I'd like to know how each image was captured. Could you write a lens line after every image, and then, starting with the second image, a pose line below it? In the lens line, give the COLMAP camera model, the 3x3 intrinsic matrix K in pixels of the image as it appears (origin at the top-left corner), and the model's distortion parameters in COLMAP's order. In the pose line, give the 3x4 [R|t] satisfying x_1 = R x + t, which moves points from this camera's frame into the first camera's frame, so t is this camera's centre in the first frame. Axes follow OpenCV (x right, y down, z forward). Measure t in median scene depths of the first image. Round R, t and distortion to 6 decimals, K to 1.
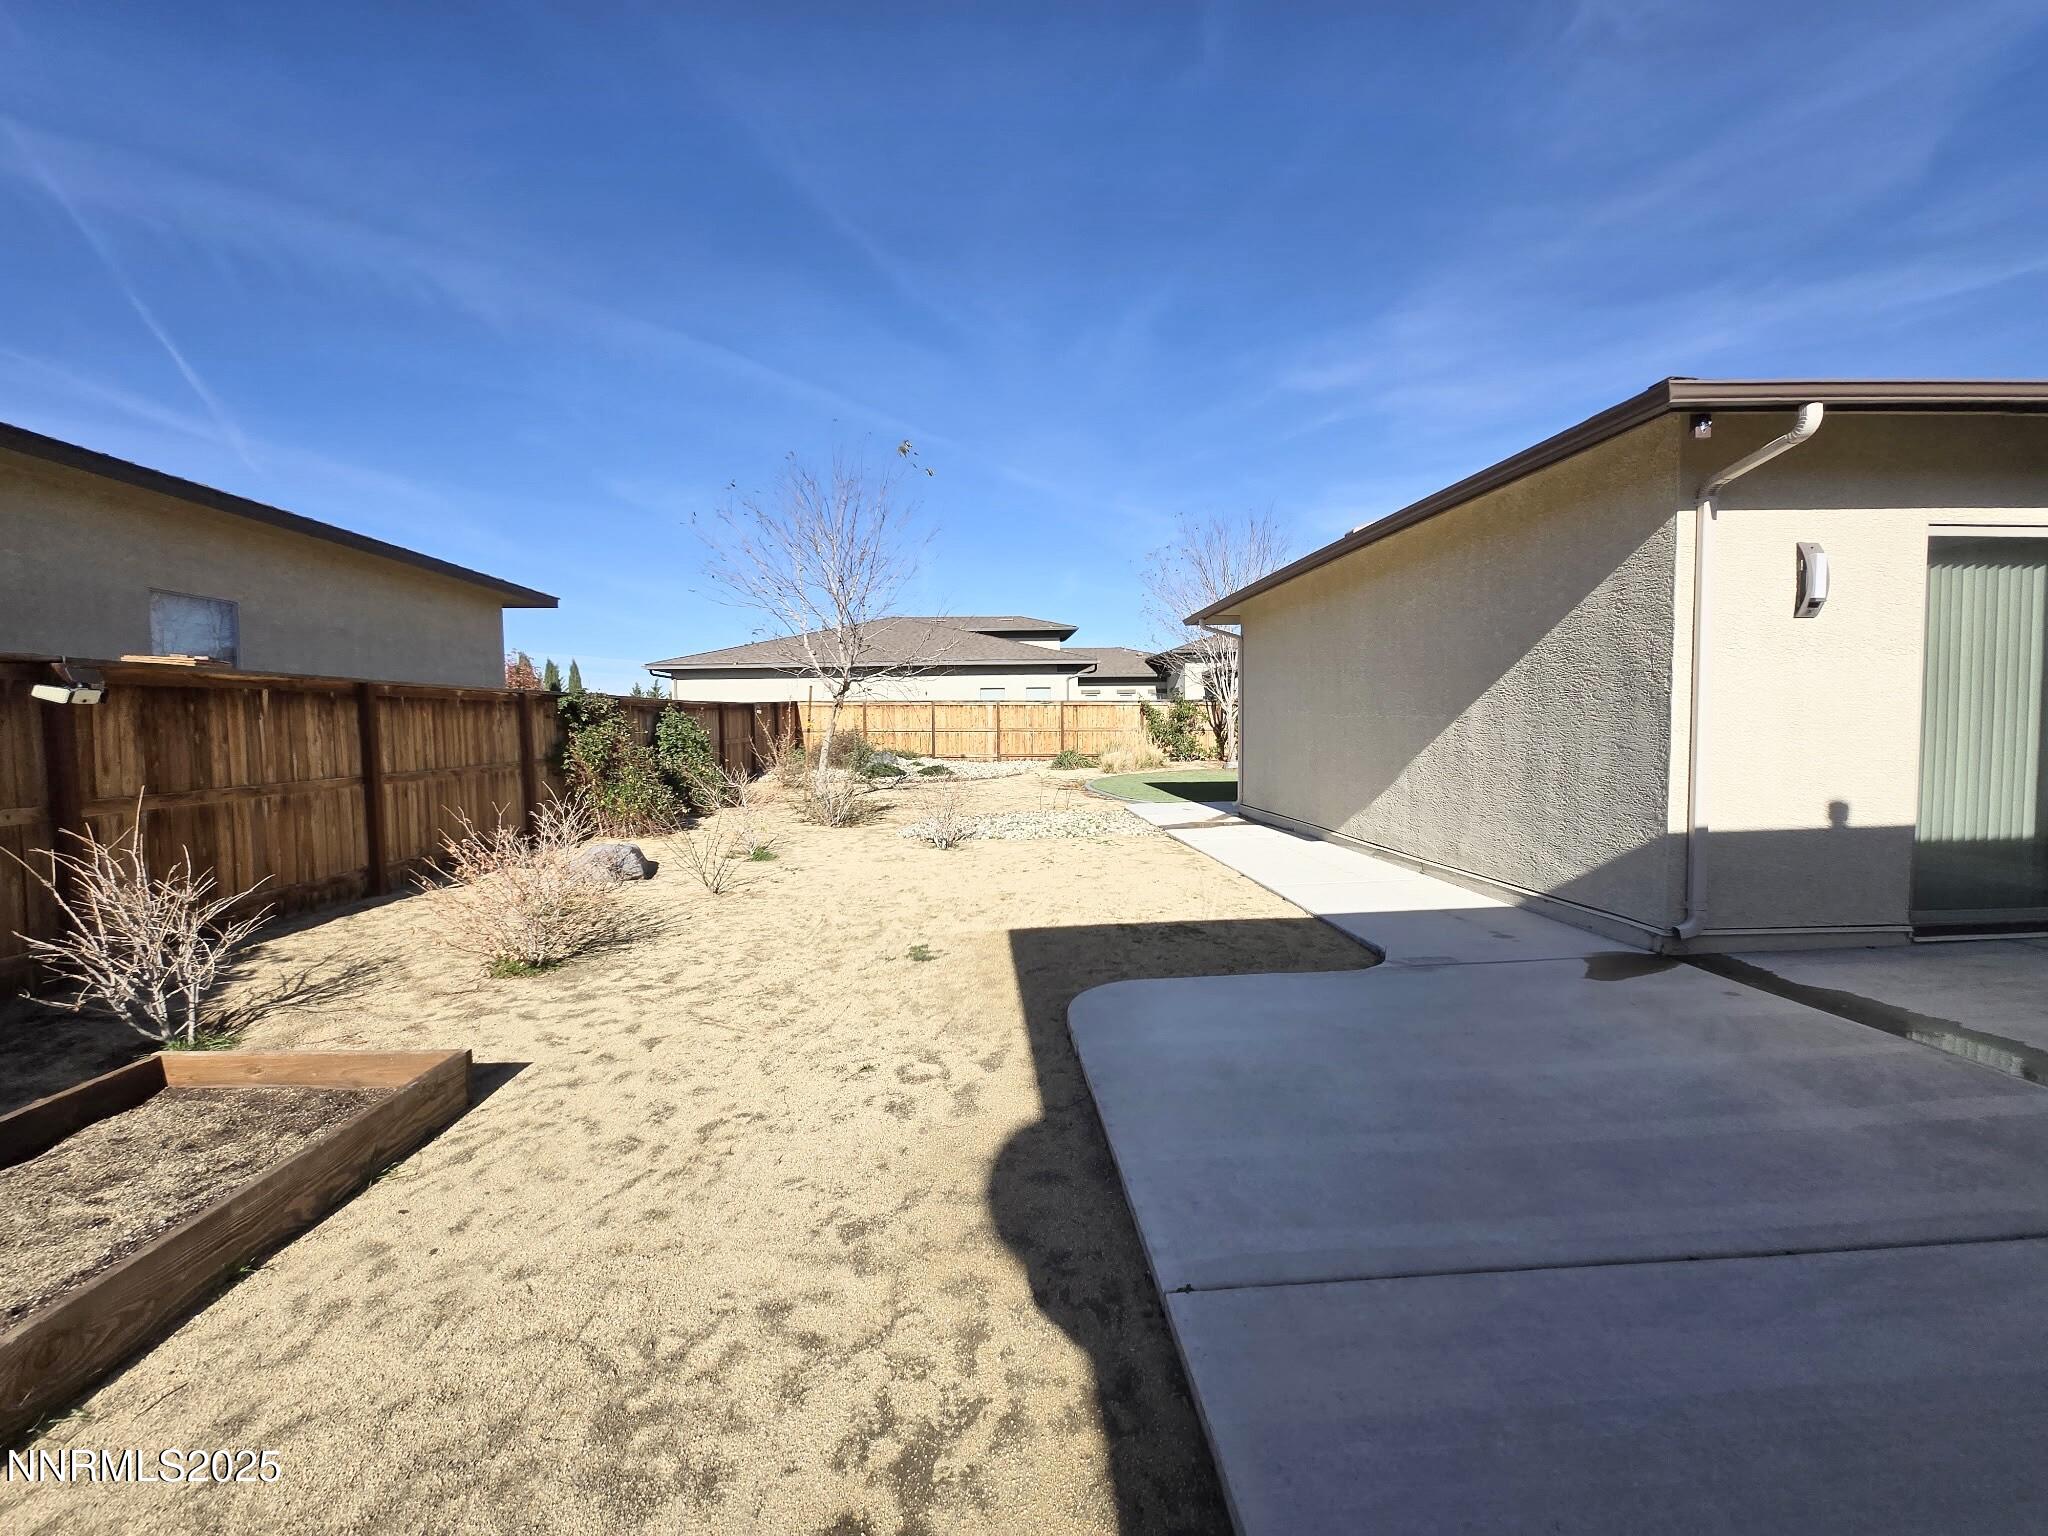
lens RADIAL K [[799.7, 0, 1017.3], [0, 799.7, 759.2], [0, 0, 1]] dist [0.000706, 0.000072]
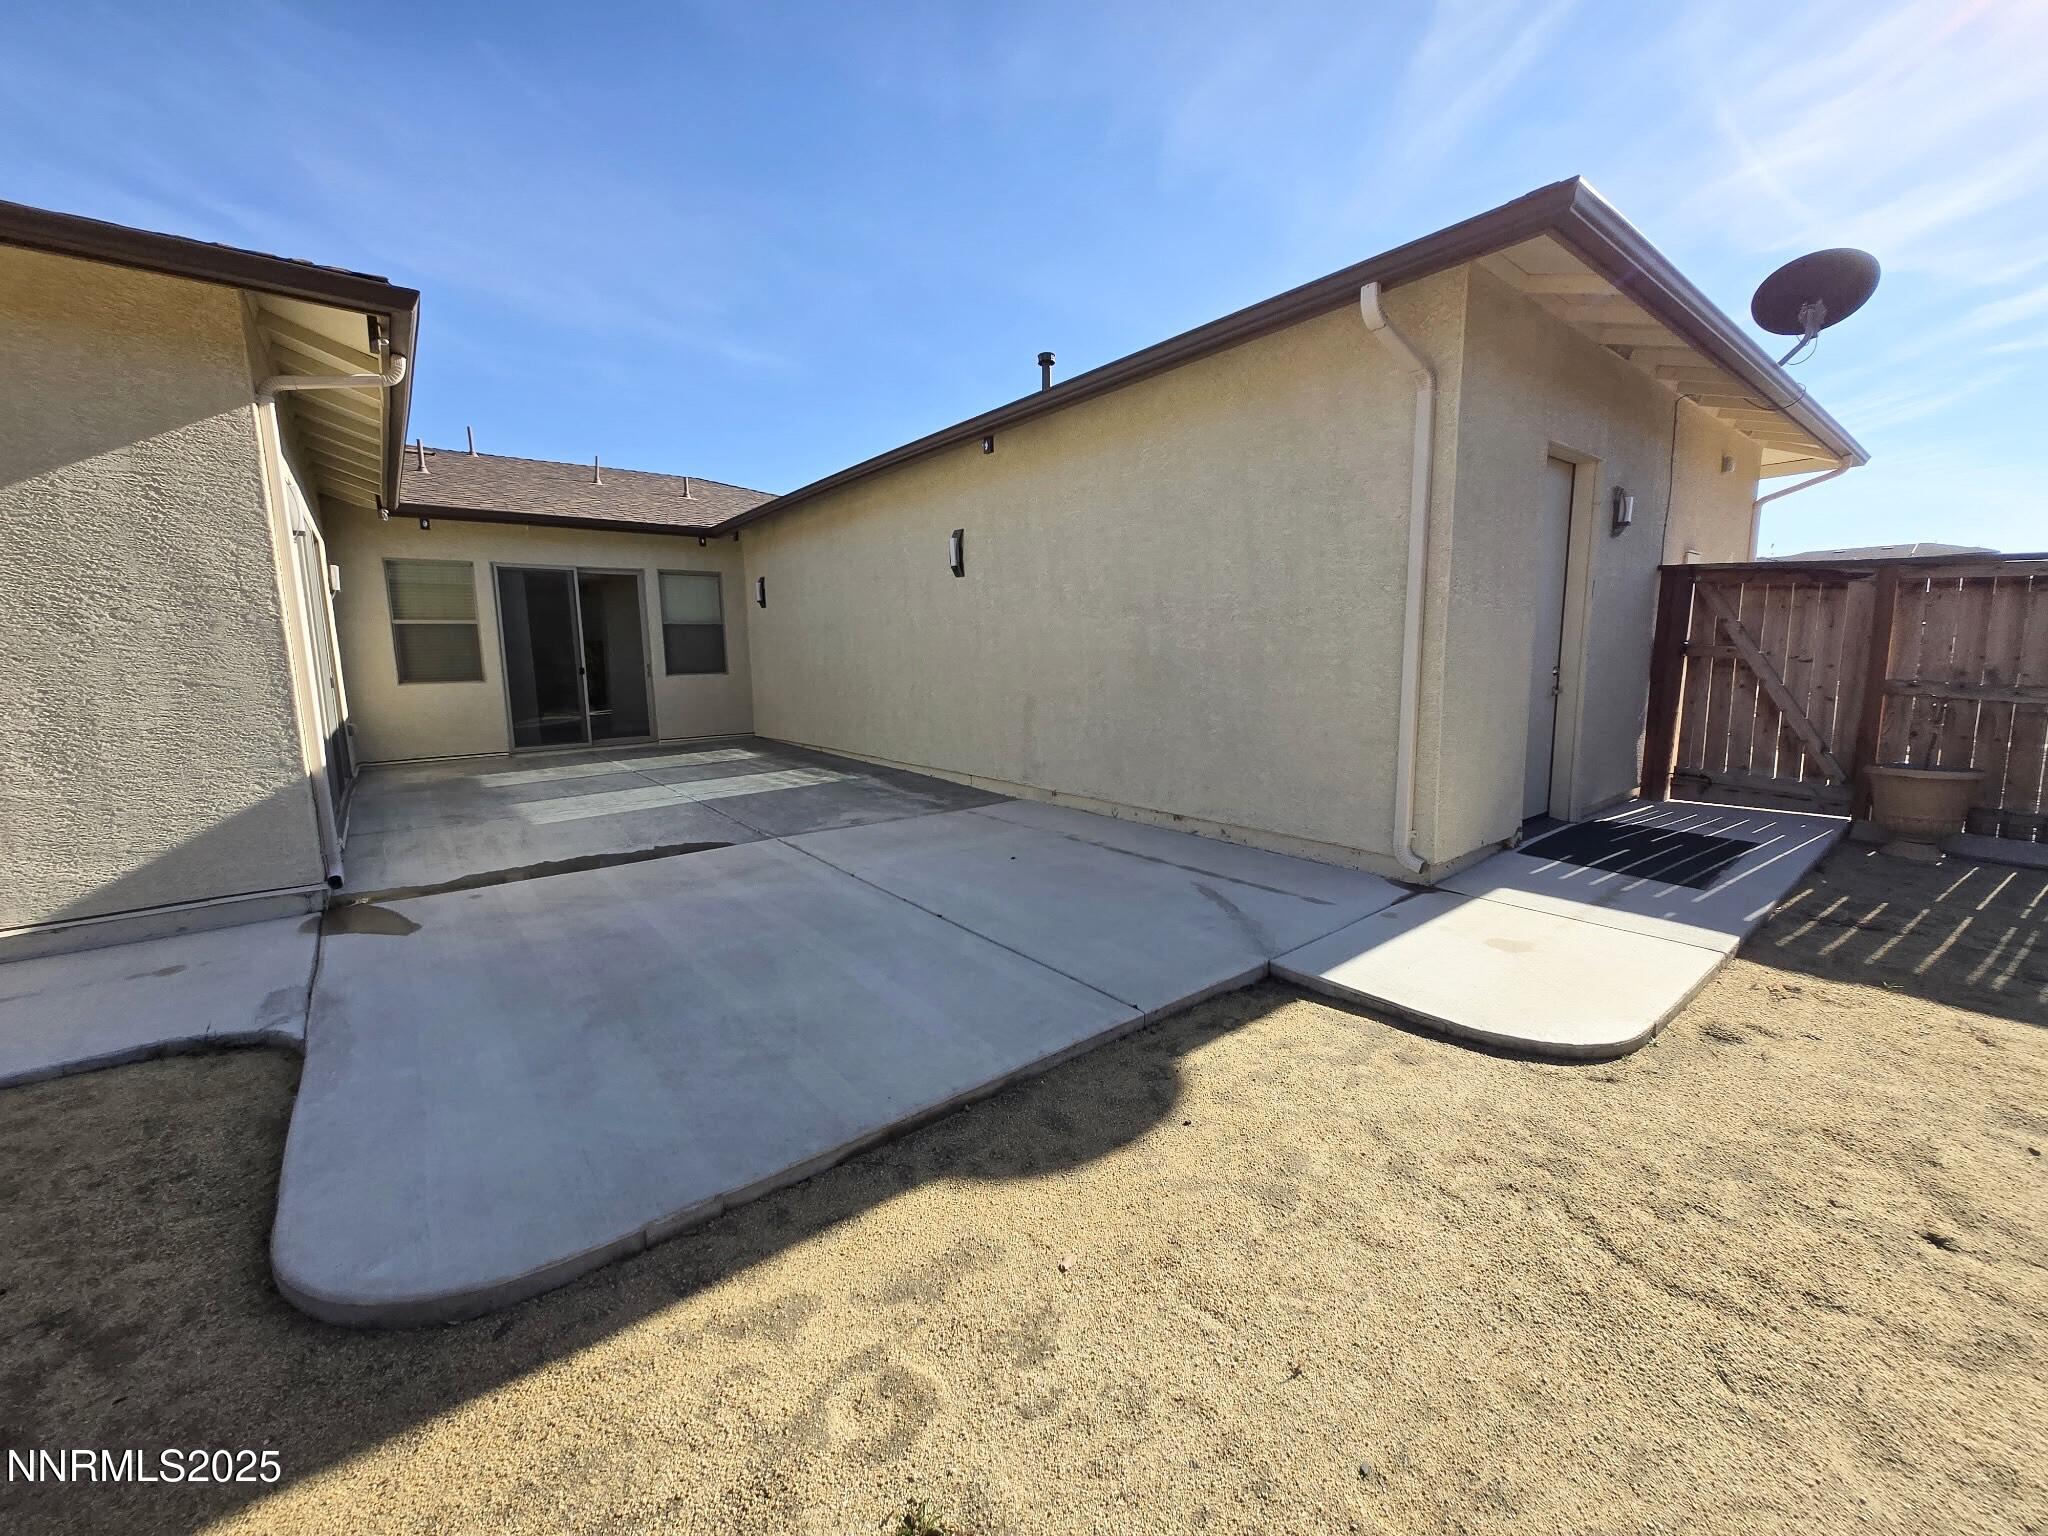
lens RADIAL K [[799.7, 0, 1017.3], [0, 799.7, 759.2], [0, 0, 1]] dist [0.000706, 0.000072]
pose [[-0.566456, -0.087193, 0.819466, -0.371432], [0.066507, 0.986307, 0.150918, -0.008898], [-0.821404, 0.139989, -0.552900, 0.861539]]
